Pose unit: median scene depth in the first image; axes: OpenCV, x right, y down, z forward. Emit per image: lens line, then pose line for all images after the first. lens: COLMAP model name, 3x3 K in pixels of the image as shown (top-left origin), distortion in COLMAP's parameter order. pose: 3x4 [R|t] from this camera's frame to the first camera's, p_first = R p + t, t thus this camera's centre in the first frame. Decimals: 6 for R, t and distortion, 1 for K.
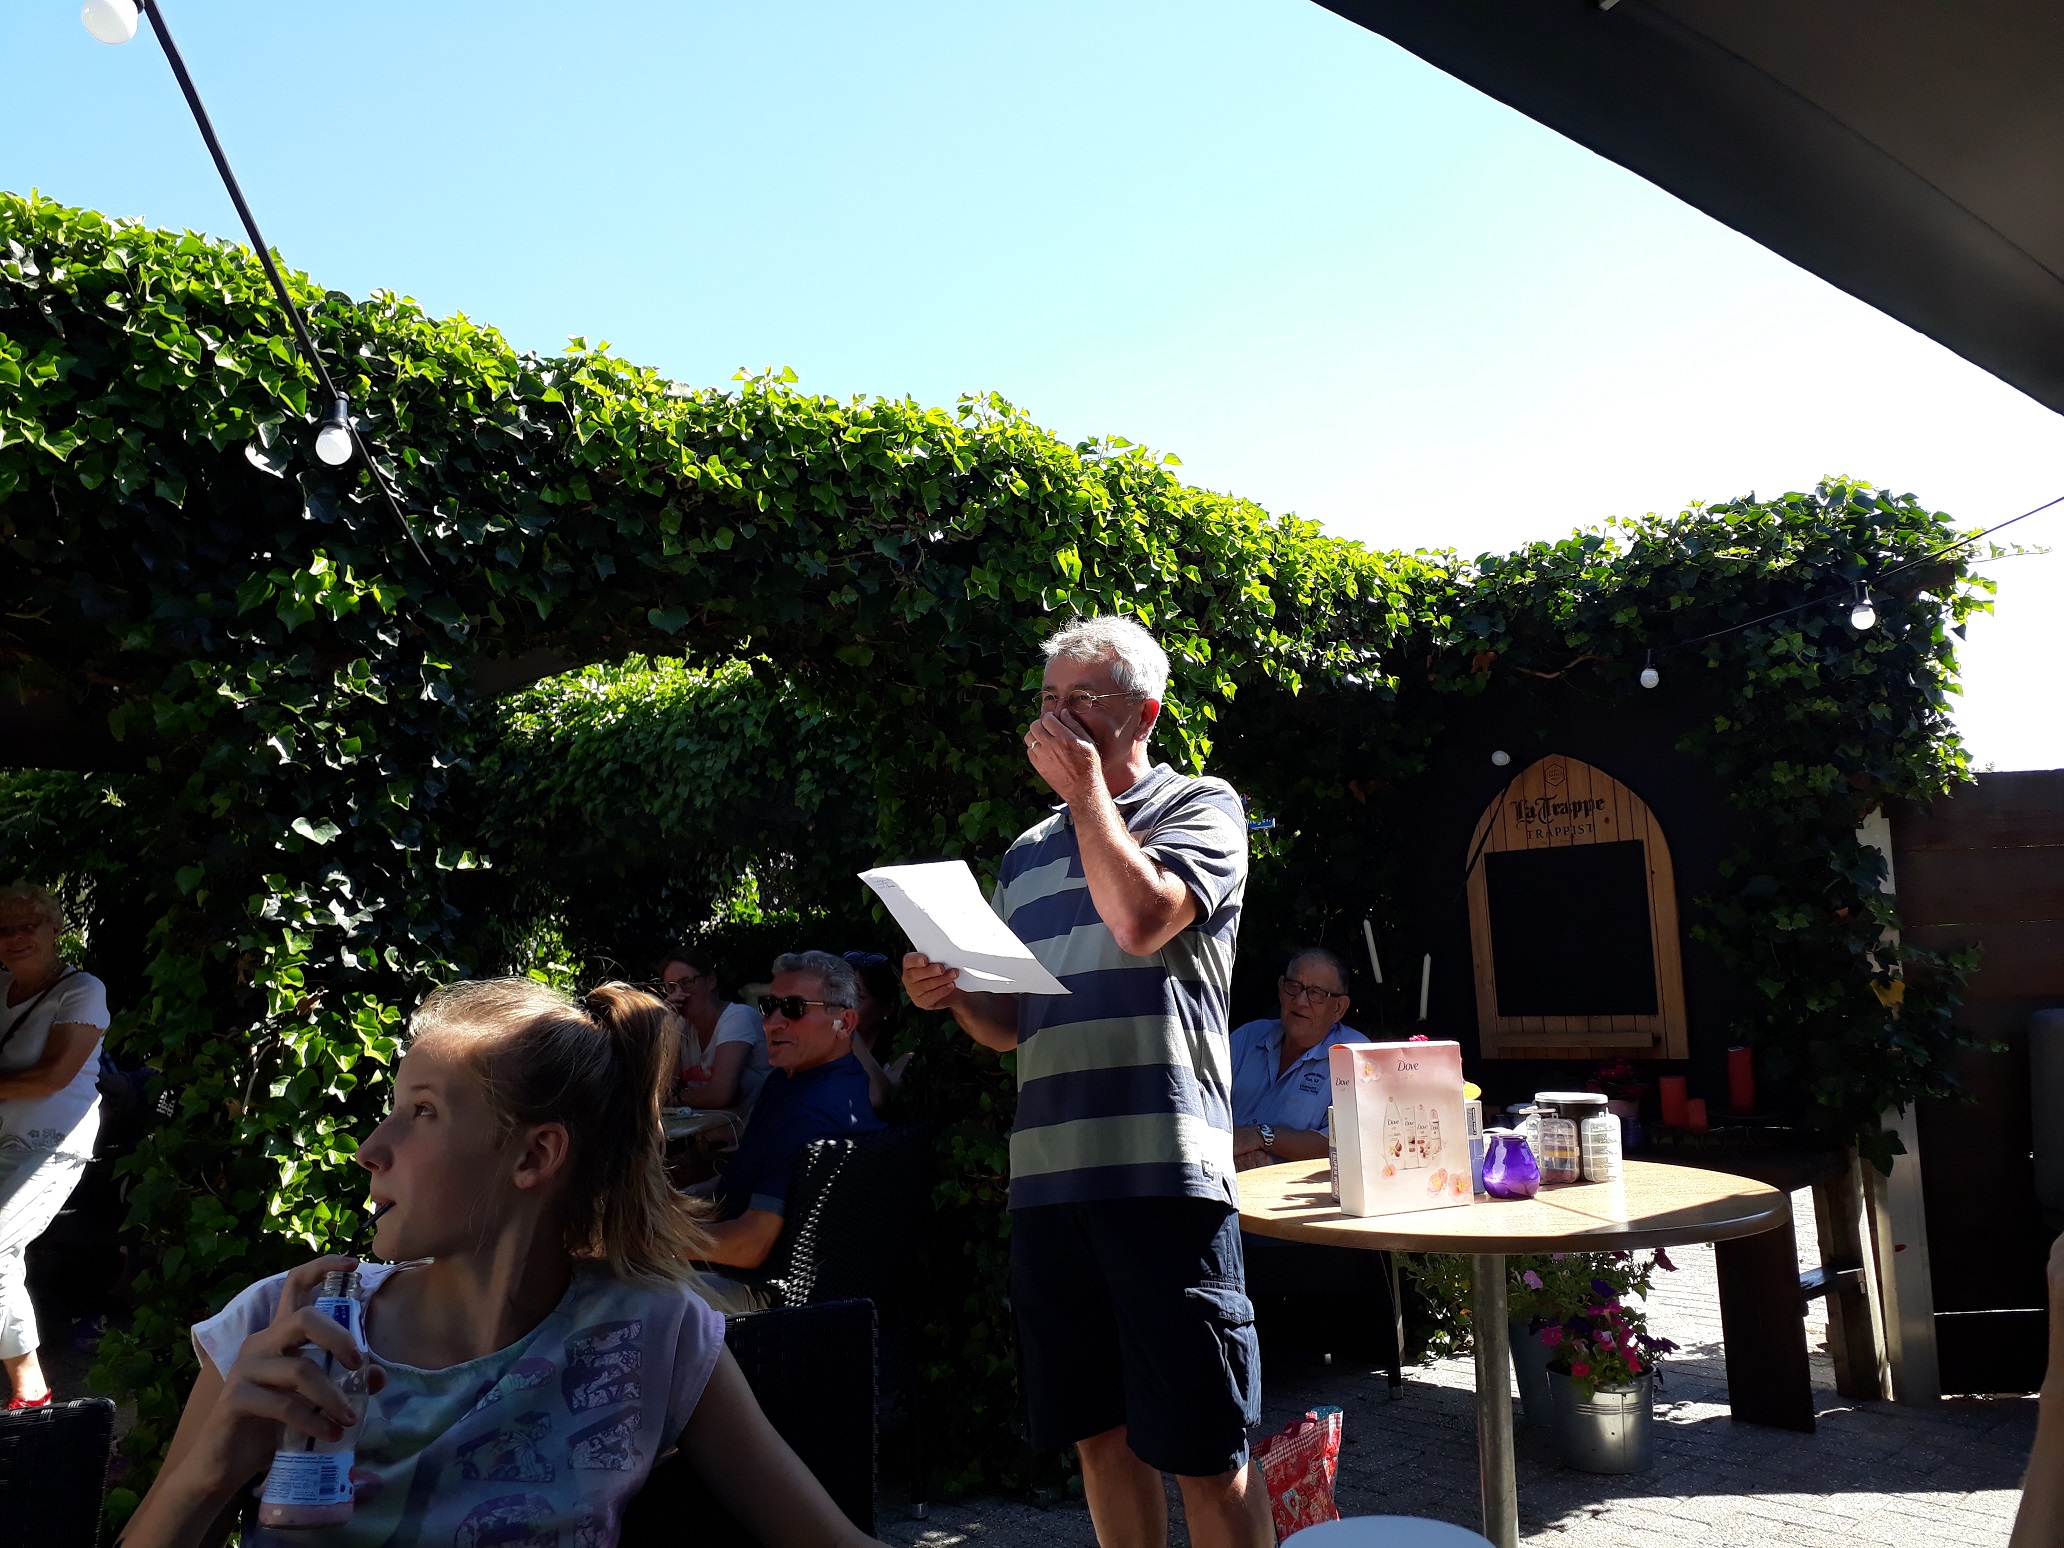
lens RADIAL K [[1610.0, 0, 1062.2], [0, 1610.0, 804.3], [0, 0, 1]] dist [0.042800, -0.073867]
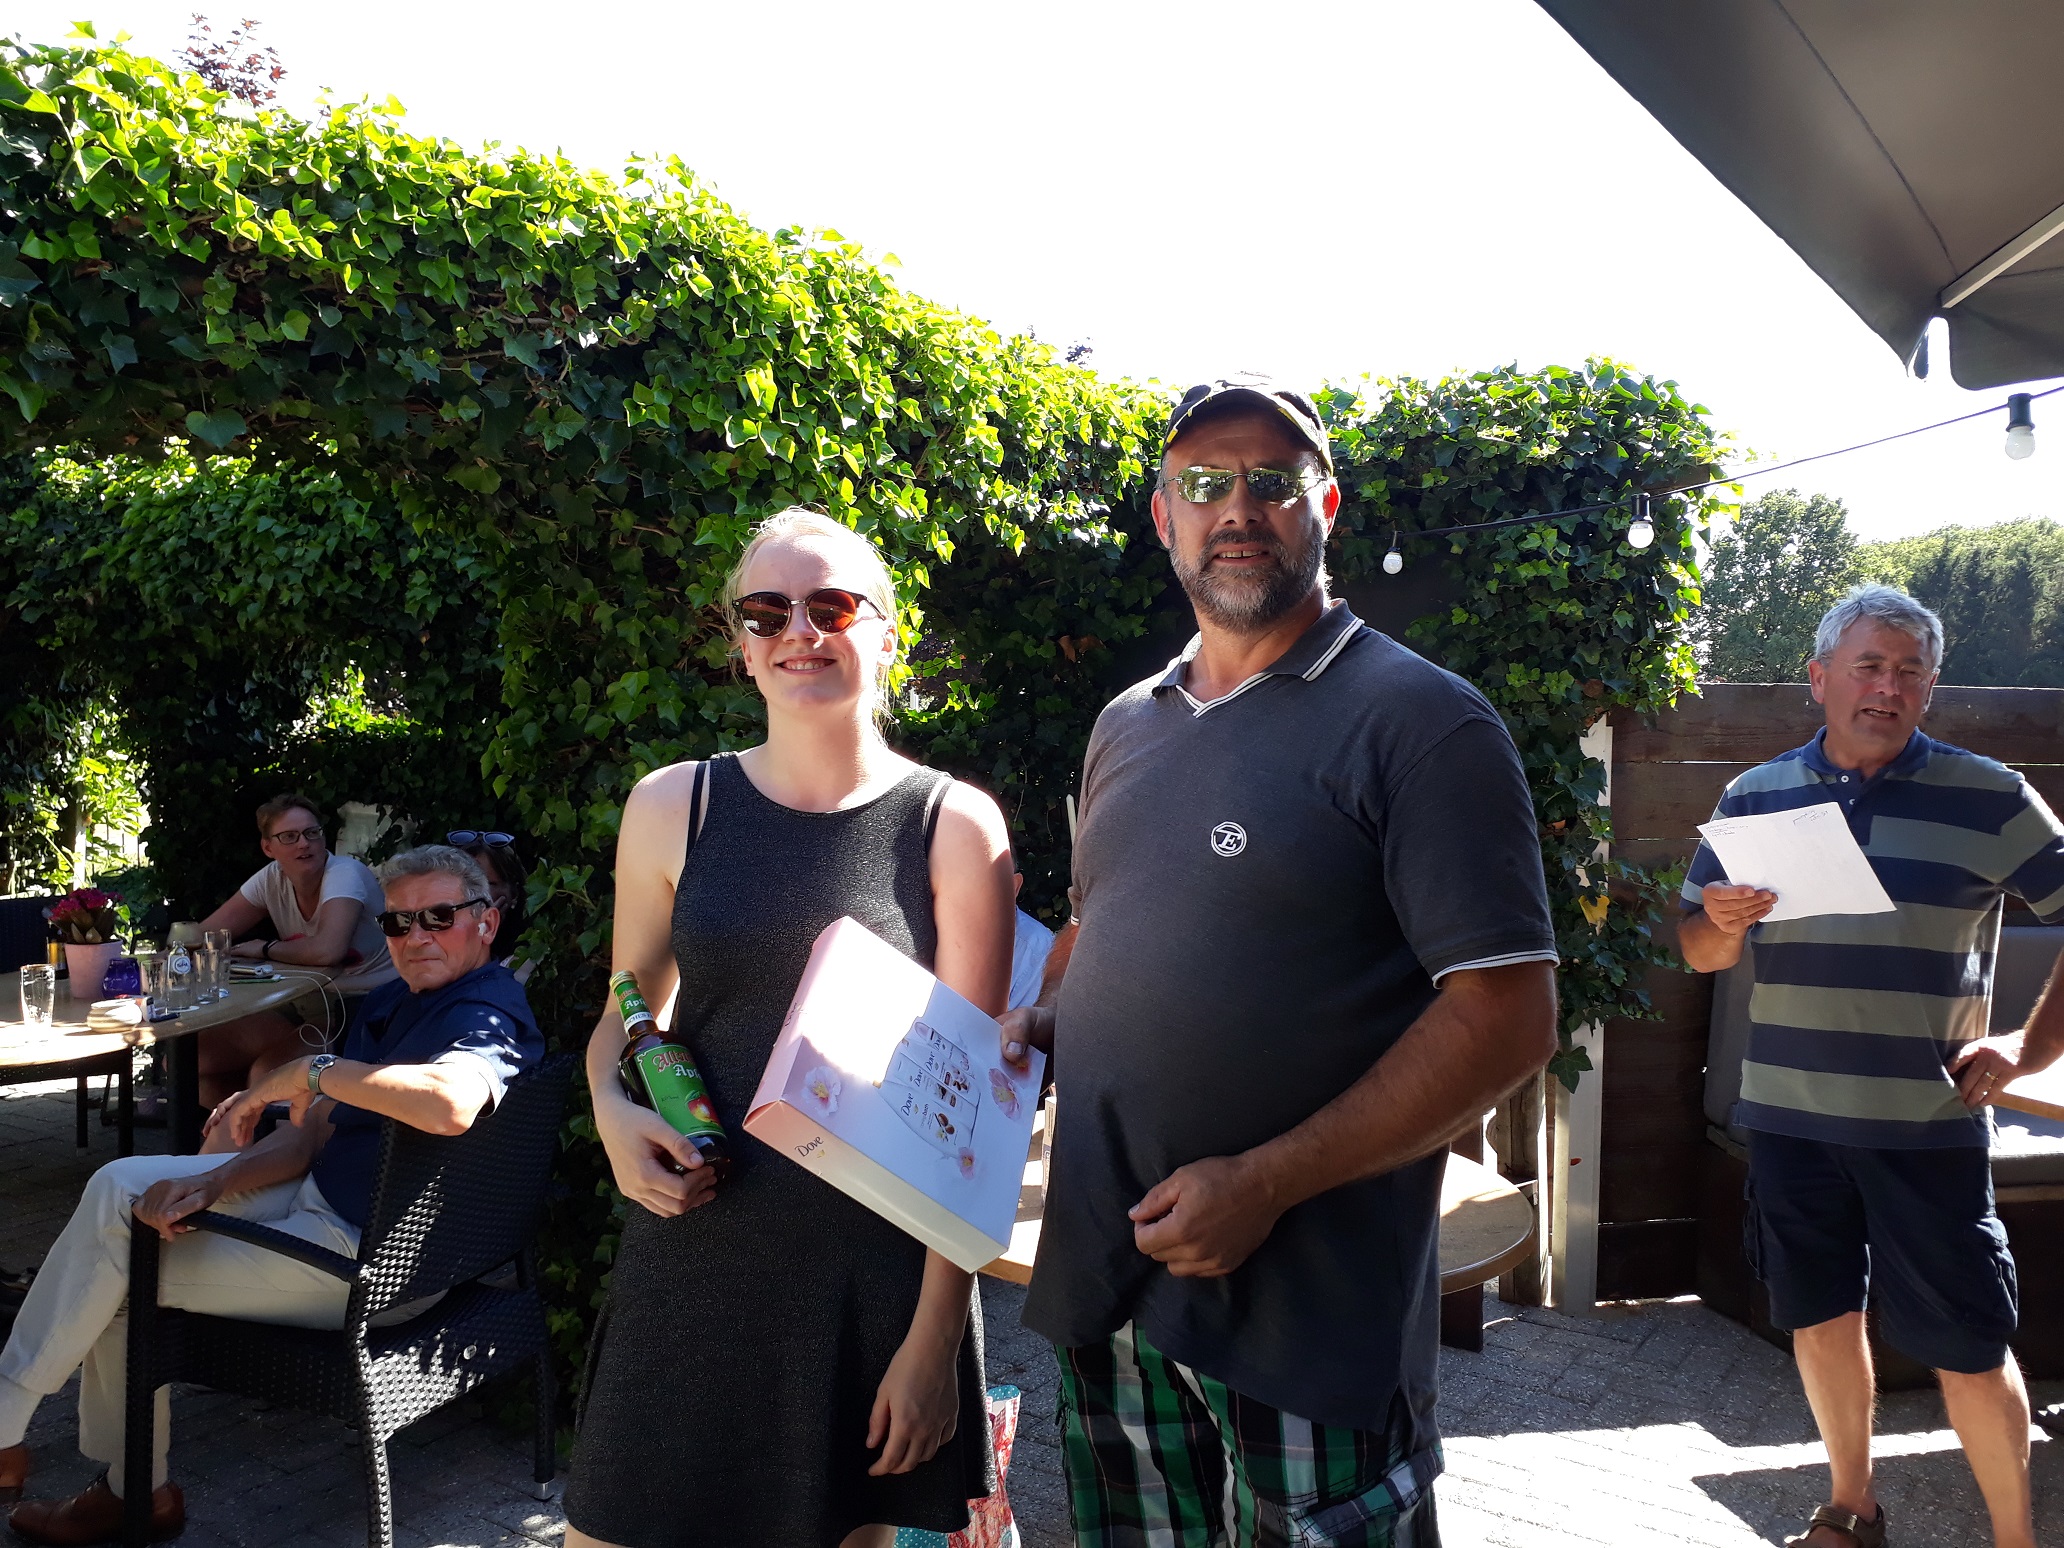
lens RADIAL K [[1610.0, 0, 1046.8], [0, 1610.0, 791.7], [0, 0, 1]] dist [0.042800, -0.073867]
pose [[0.978353, 0.043665, 0.202282, -0.009677], [-0.072375, 0.987953, 0.136788, -0.066590], [-0.193872, -0.148467, 0.969727, 0.146667]]
